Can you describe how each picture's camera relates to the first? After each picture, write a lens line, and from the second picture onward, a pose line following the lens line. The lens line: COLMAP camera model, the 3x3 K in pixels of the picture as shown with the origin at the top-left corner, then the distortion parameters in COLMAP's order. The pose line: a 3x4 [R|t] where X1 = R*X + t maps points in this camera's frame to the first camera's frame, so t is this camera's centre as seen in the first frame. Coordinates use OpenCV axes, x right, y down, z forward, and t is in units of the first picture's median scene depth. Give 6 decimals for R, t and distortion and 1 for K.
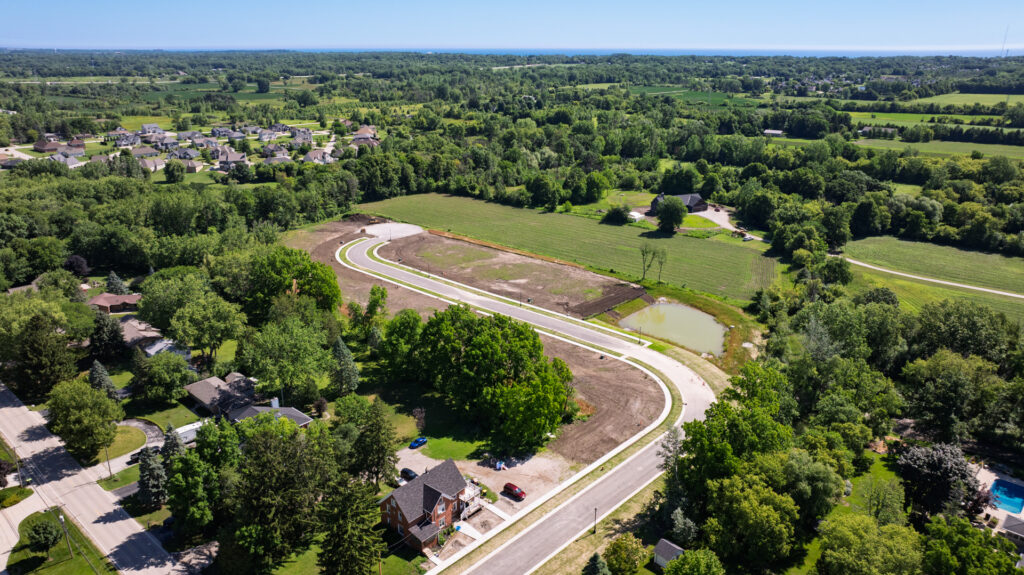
lens RADIAL K [[719.2, 0, 517.2], [0, 719.2, 284.7], [0, 0, 1]] dist [-0.012668, -0.000237]
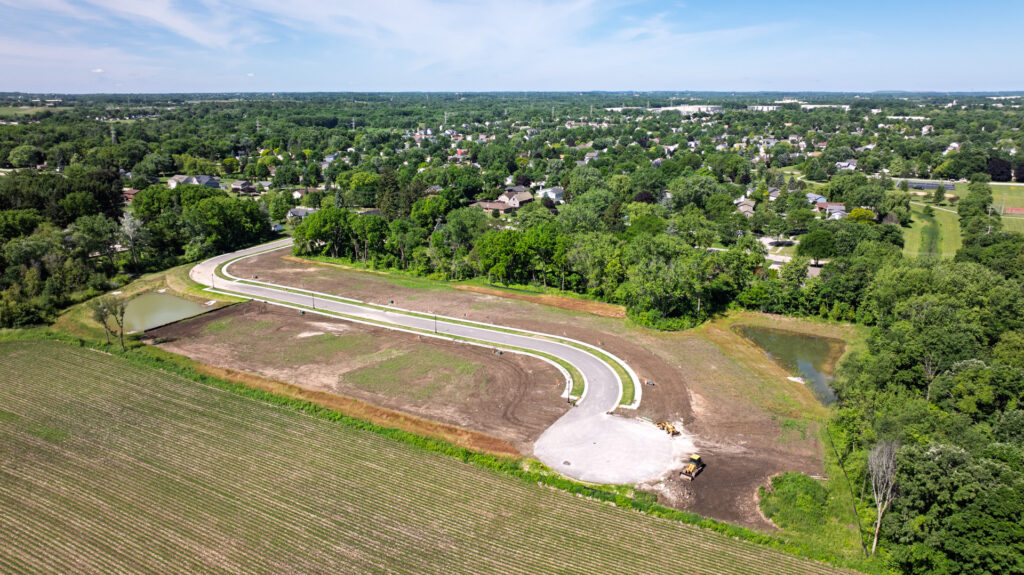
lens RADIAL K [[720.8, 0, 517.0], [0, 720.8, 283.8], [0, 0, 1]] dist [-0.017966, -0.003515]
pose [[-0.979049, 0.051758, -0.196937, -0.050518], [-0.065703, 0.835128, 0.546117, -0.375962], [0.192734, 0.547614, -0.814231, 1.301225]]
